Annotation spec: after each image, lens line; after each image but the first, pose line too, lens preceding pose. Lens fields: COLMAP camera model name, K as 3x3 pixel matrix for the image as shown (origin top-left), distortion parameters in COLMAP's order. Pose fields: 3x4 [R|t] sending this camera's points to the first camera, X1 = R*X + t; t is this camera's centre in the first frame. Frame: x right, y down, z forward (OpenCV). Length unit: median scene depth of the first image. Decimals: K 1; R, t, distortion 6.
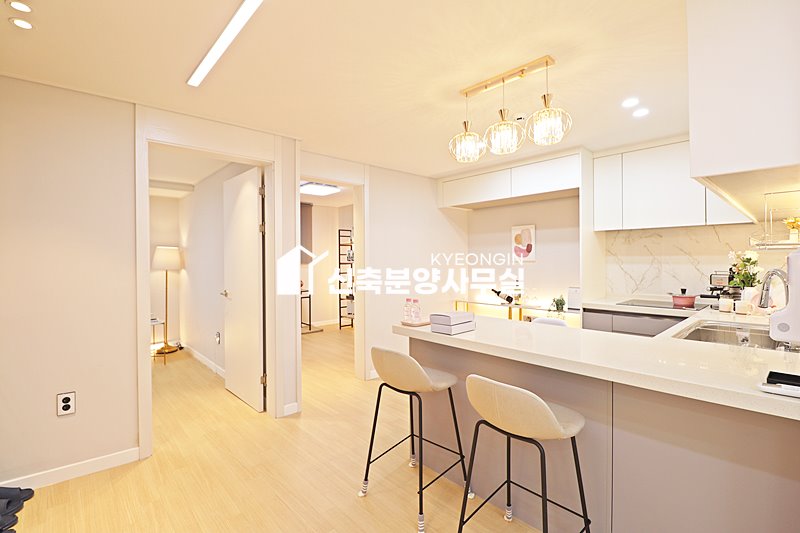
lens RADIAL K [[367.3, 0, 399.6], [0, 367.3, 263.3], [0, 0, 1]] dist [-0.010447, -0.006005]
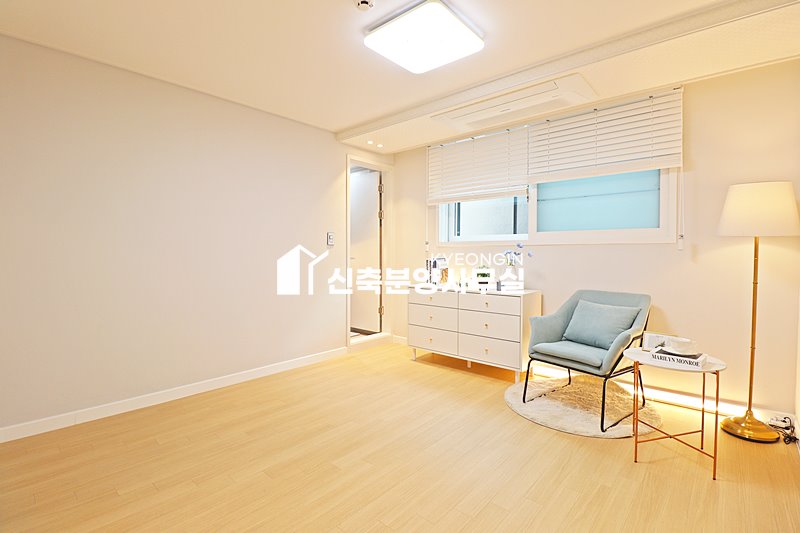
lens RADIAL K [[367.3, 0, 395.4], [0, 367.3, 253.9], [0, 0, 1]] dist [-0.010447, -0.006005]
pose [[0.108342, 0.009151, -0.994072, -0.267871], [0.000197, 0.999957, 0.009227, 0.032802], [0.994114, -0.001195, 0.108336, 0.541937]]
